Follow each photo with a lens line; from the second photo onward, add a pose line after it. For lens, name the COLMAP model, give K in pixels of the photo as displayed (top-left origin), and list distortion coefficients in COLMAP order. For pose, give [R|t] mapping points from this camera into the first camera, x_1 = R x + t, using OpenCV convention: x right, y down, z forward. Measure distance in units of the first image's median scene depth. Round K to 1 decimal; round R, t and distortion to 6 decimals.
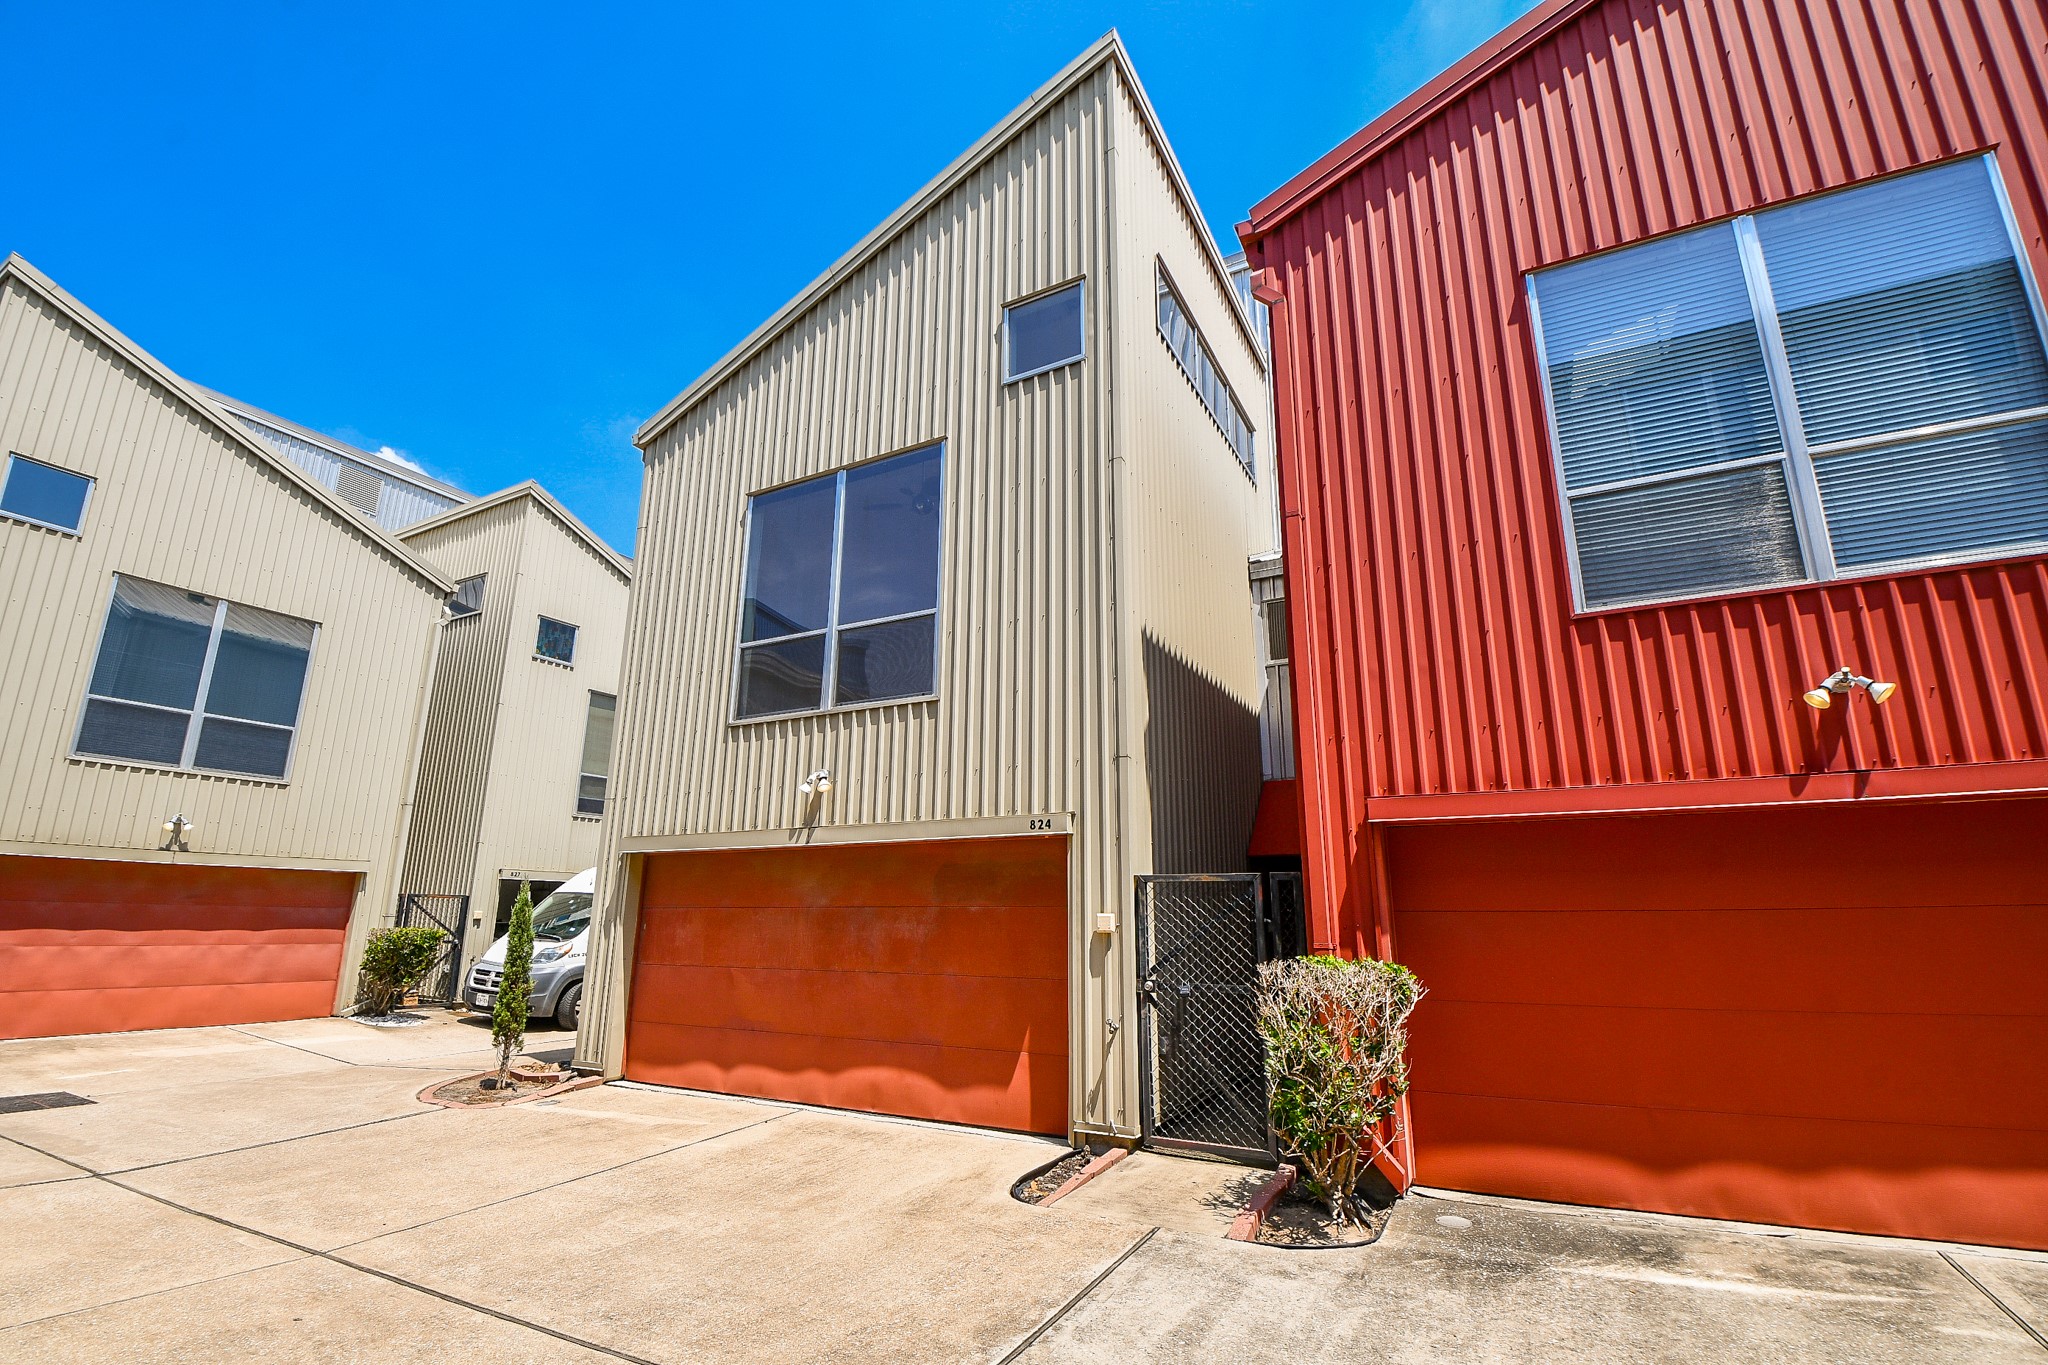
lens RADIAL K [[902.0, 0, 1037.9], [0, 902.0, 698.3], [0, 0, 1]] dist [0.019202, -0.017618]
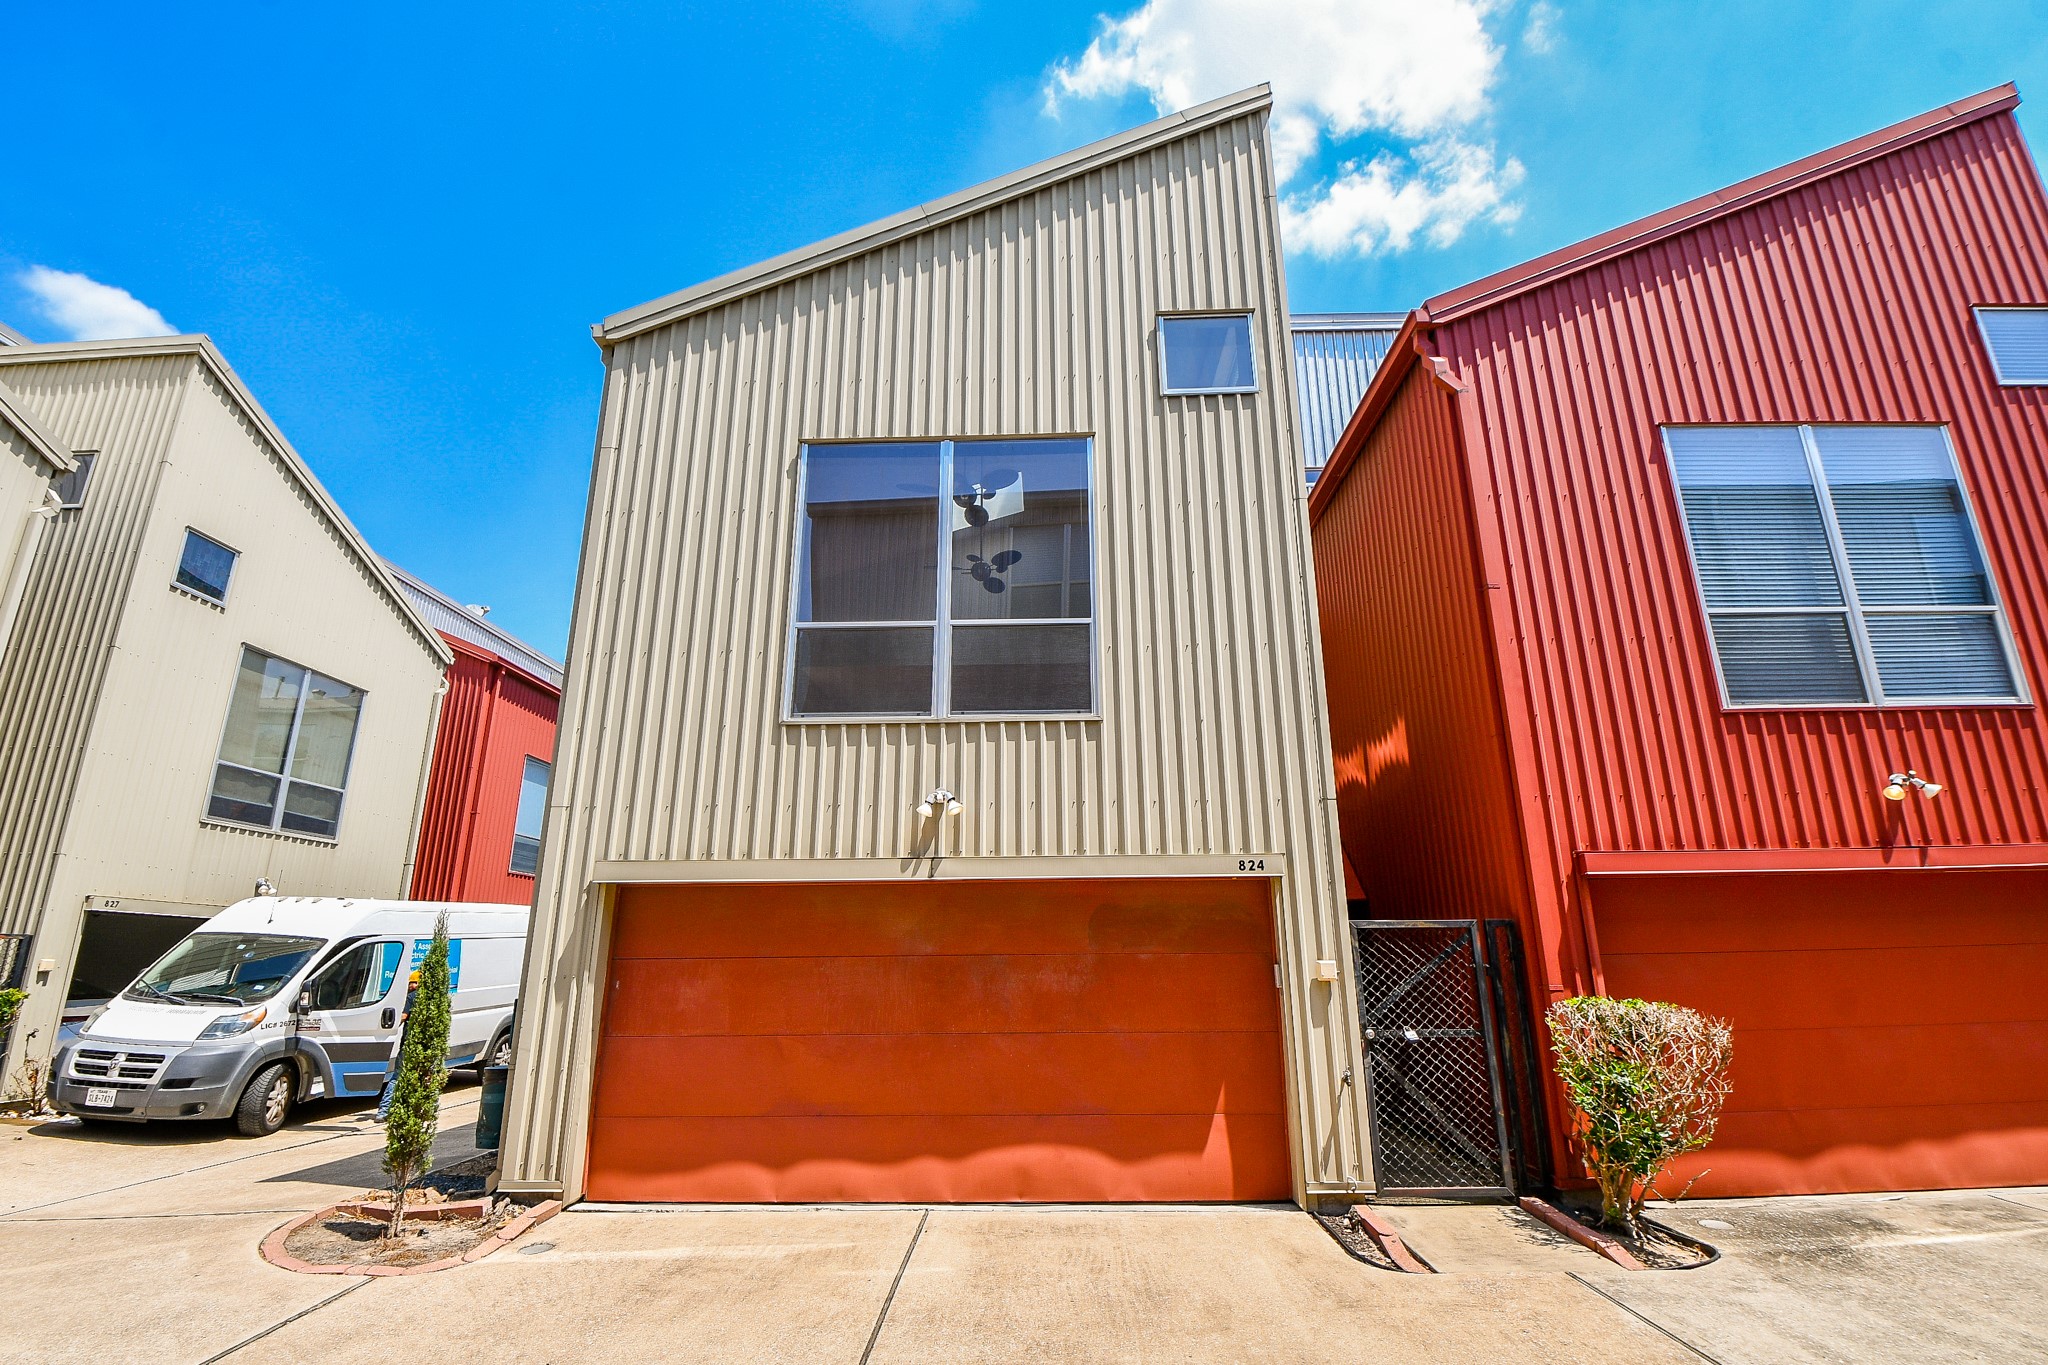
lens RADIAL K [[895.1, 0, 1055.0], [0, 895.1, 704.6], [0, 0, 1]] dist [0.015164, -0.017992]
pose [[0.892576, 0.109349, 0.437437, -0.536405], [-0.094619, 0.993971, -0.055403, 0.039250], [-0.440858, 0.008061, 0.897541, 0.219864]]
